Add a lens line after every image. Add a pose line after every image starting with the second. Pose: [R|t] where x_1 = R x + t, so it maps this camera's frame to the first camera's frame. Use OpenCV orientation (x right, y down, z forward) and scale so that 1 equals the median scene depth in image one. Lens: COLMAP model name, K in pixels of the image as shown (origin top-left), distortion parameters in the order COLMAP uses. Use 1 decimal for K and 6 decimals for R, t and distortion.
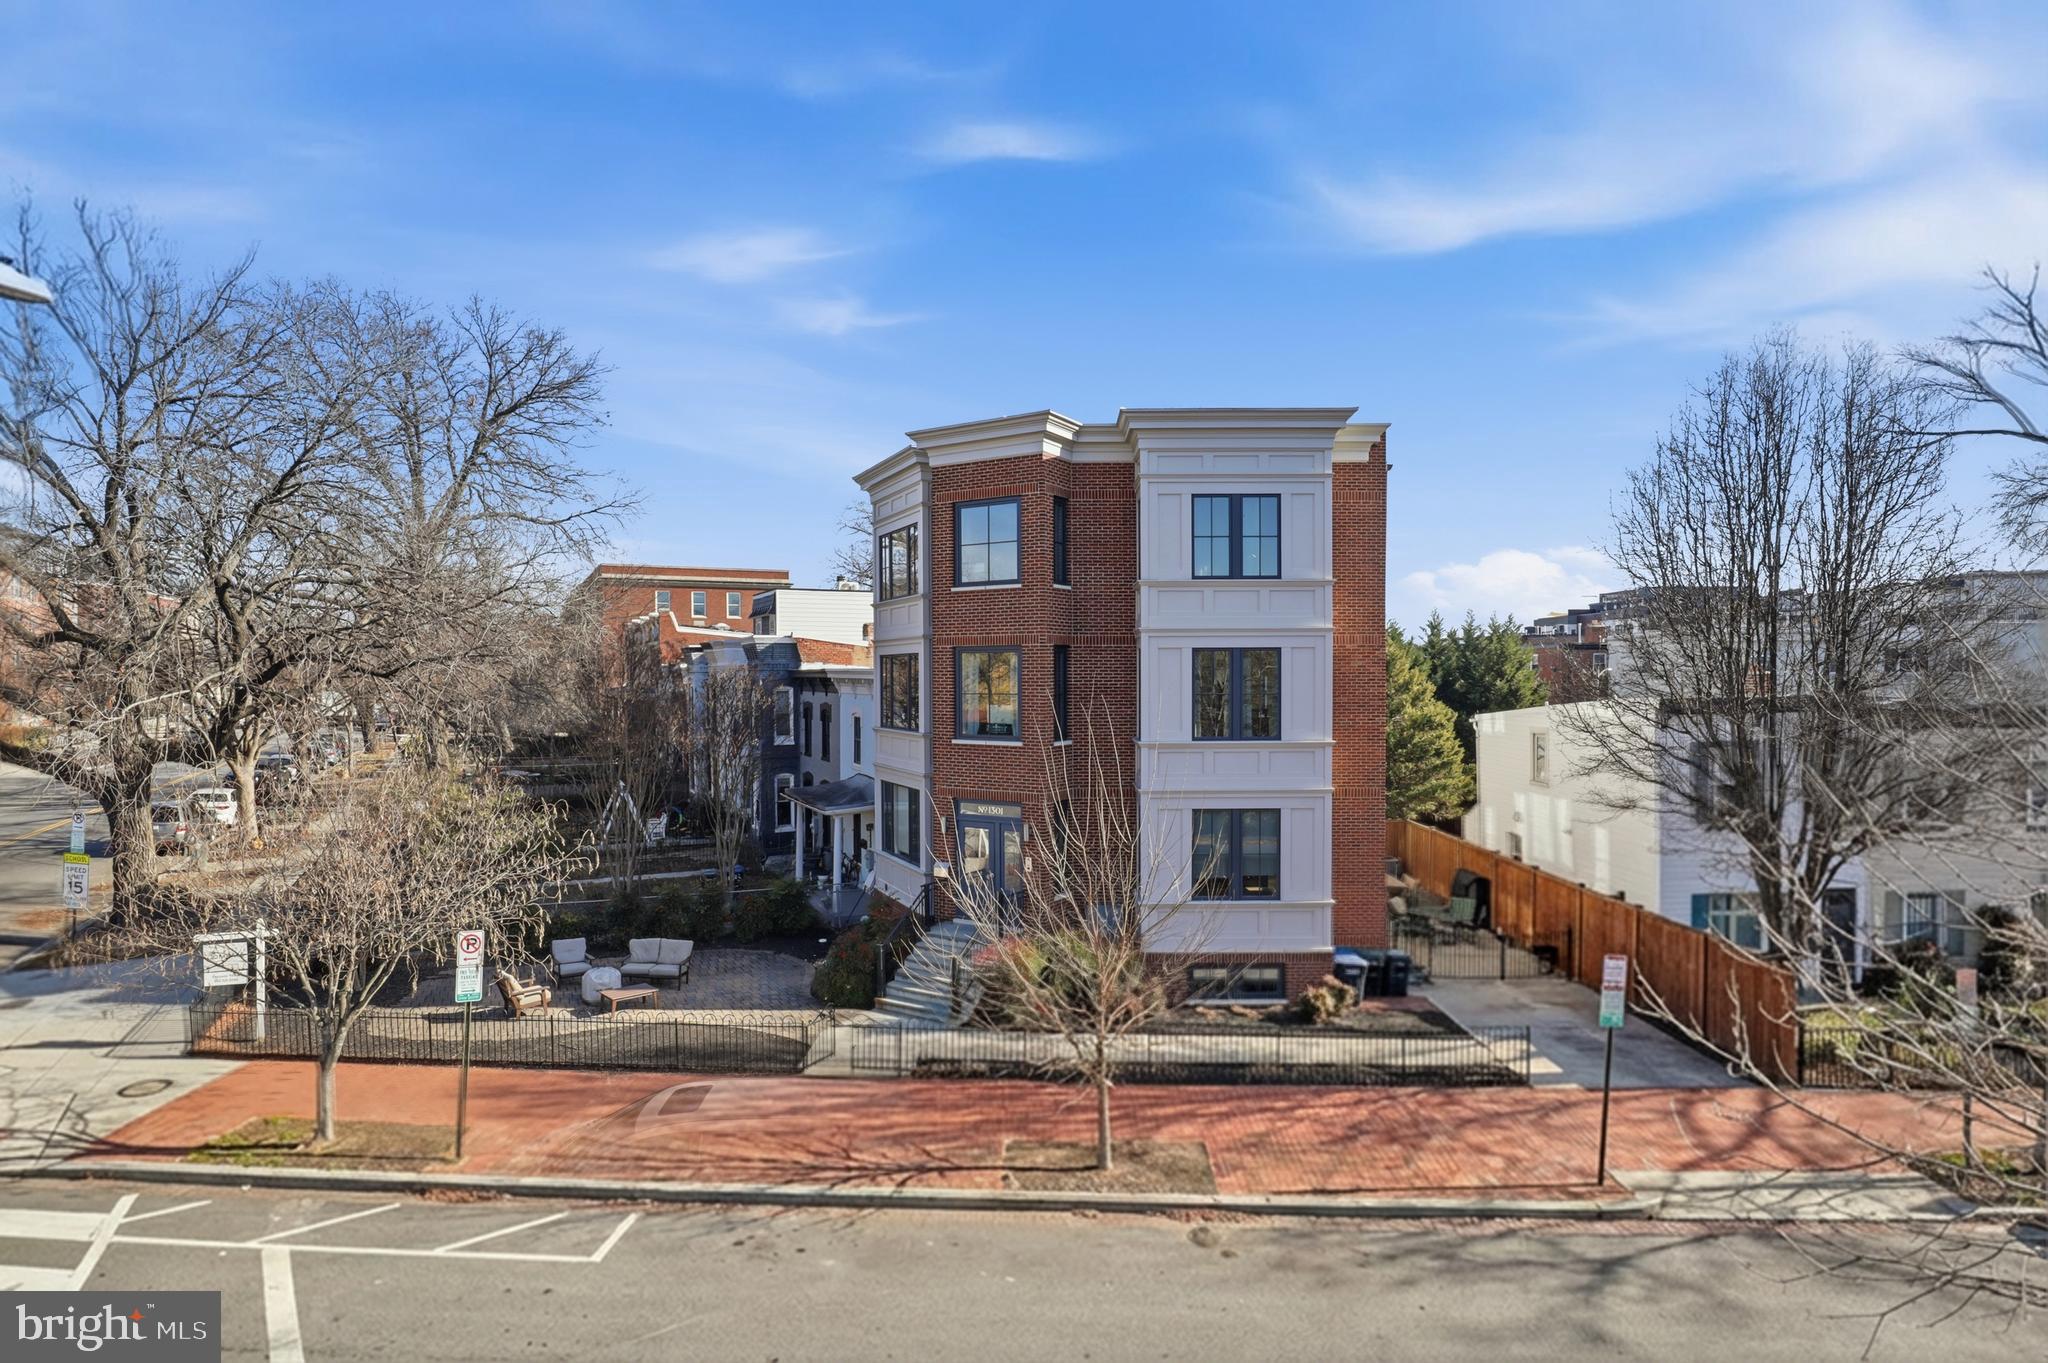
lens RADIAL K [[1022.1, 0, 1024.0], [0, 1022.1, 681.5], [0, 0, 1]] dist [-0.057064, 0.000350]
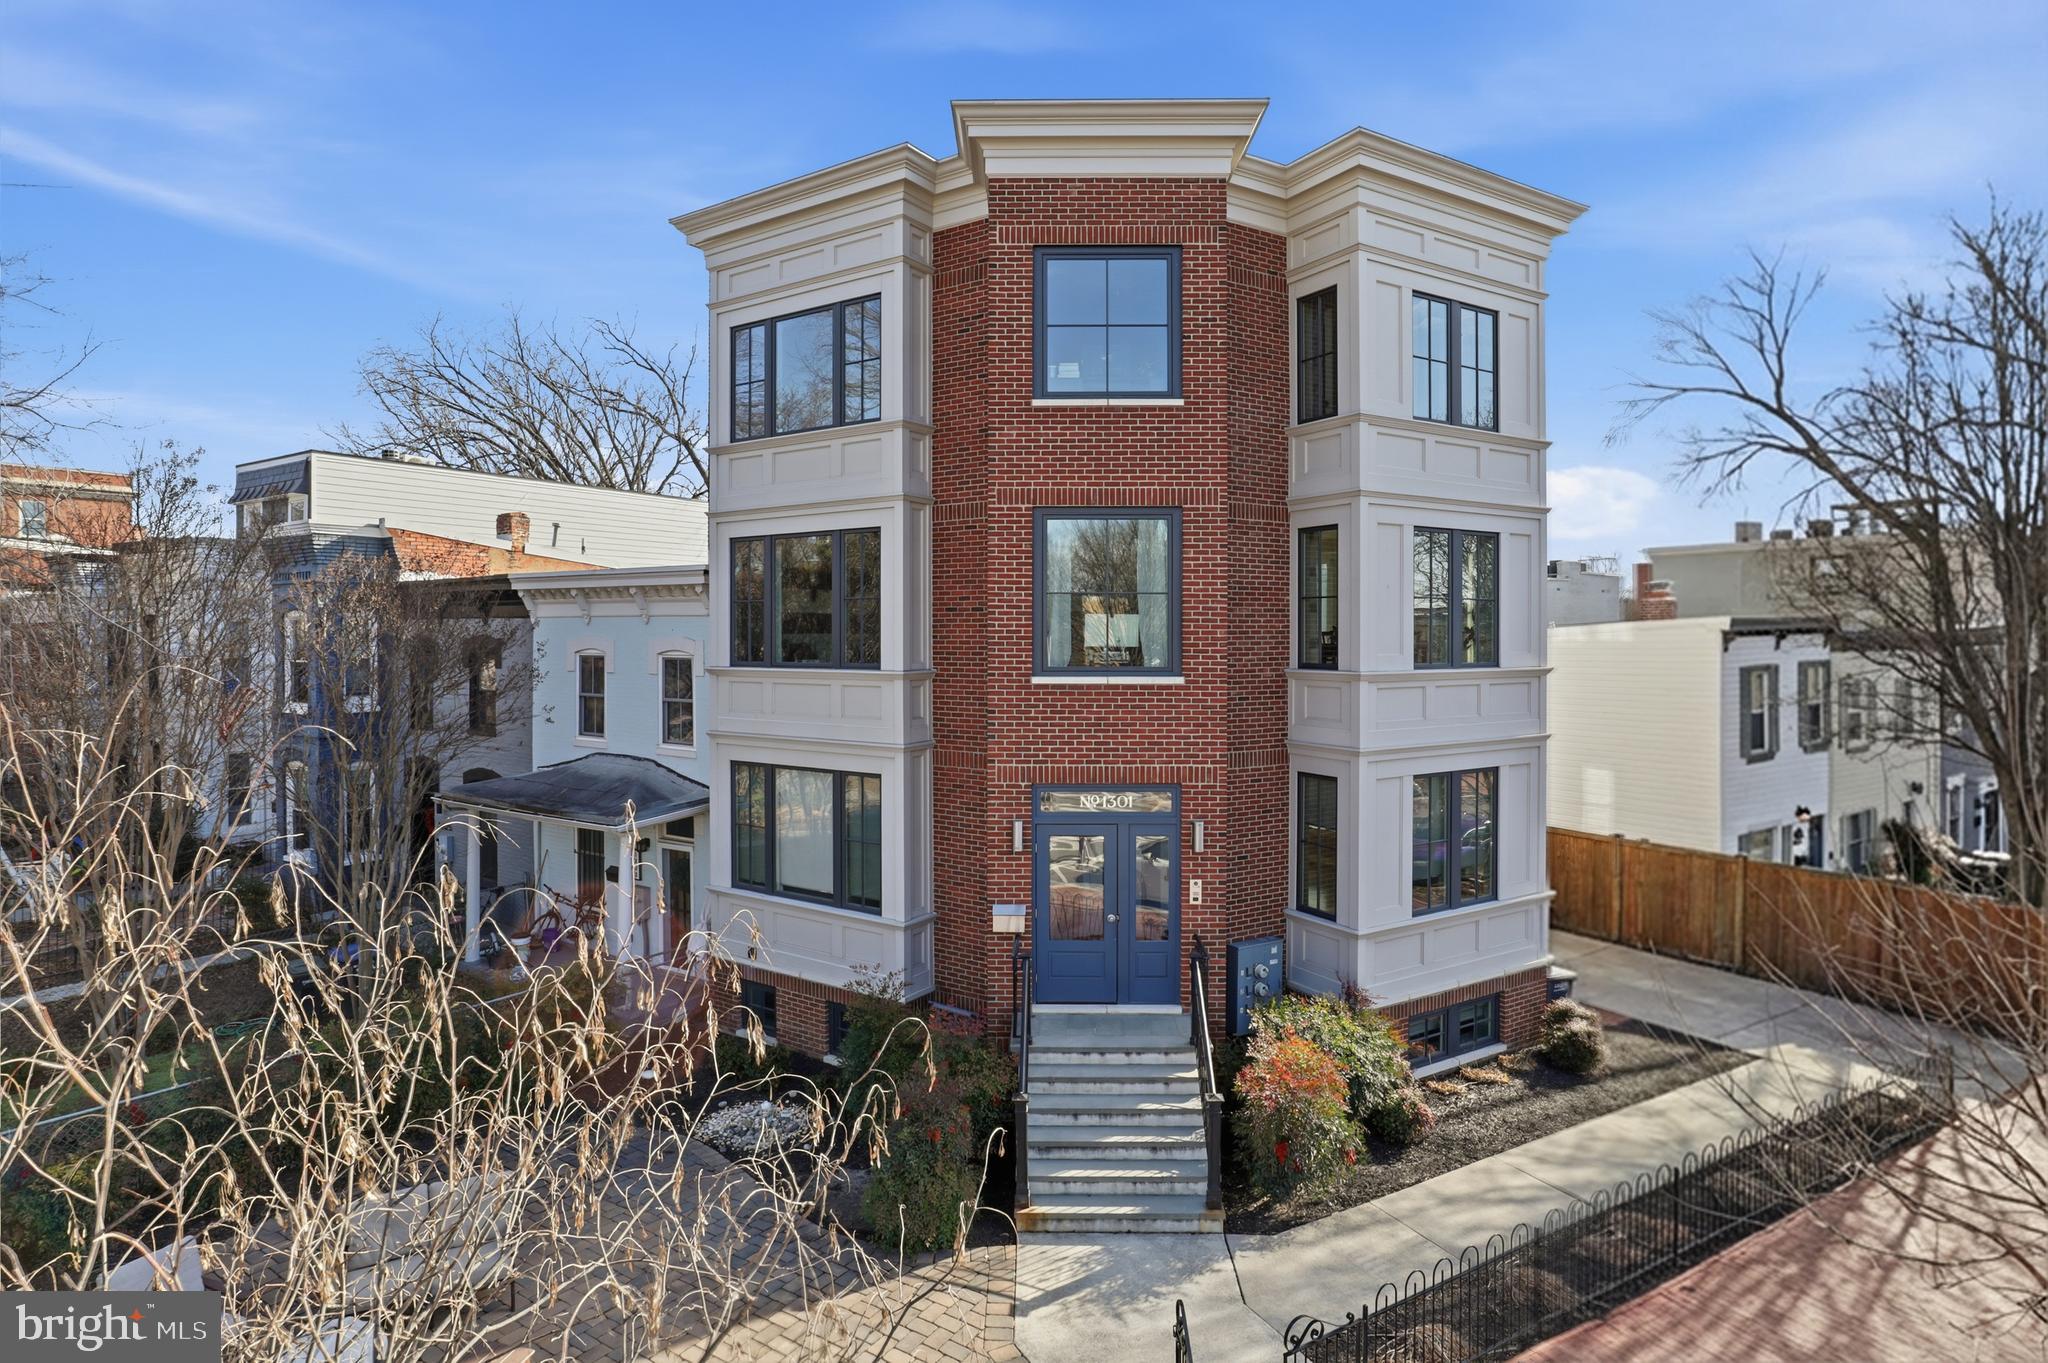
lens RADIAL K [[1051.2, 0, 989.3], [0, 1051.2, 621.2], [0, 0, 1]] dist [-0.058302, 0.000005]
pose [[0.863848, 0.013202, 0.503580, -0.333487], [-0.001625, 0.999724, -0.023422, 0.036132], [-0.503750, 0.019415, 0.863631, 0.474950]]
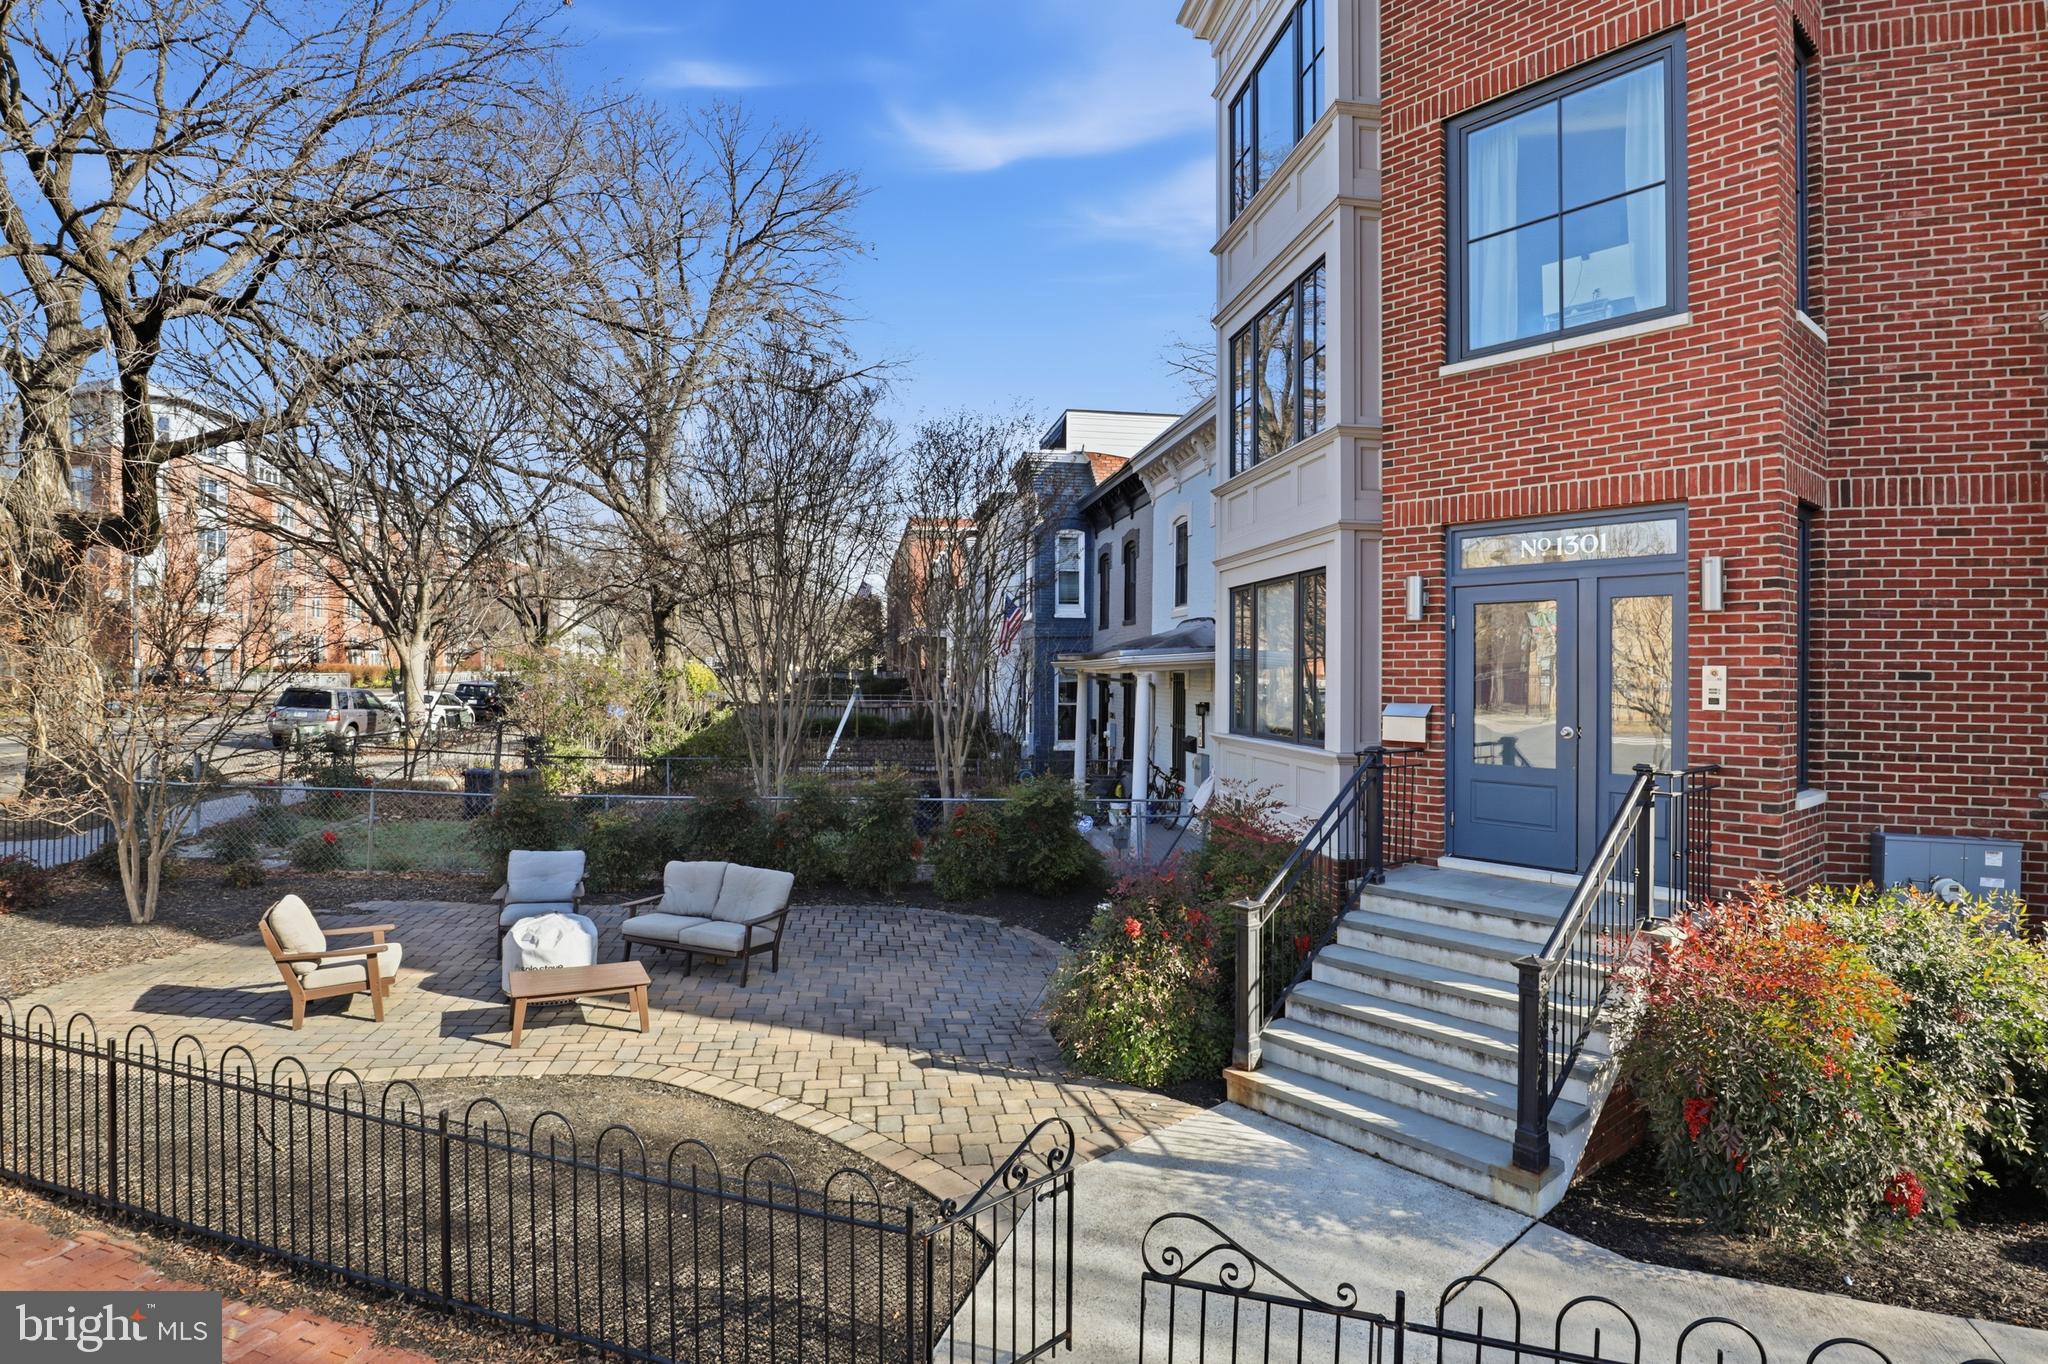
lens RADIAL K [[1022.1, 0, 1024.0], [0, 1022.1, 682.0], [0, 0, 1]] dist [-0.057064, 0.000350]
pose [[0.951194, 0.010542, -0.308414, -0.089893], [-0.009519, 0.999943, 0.004822, 0.152203], [0.308447, -0.001651, 0.951240, 0.548188]]
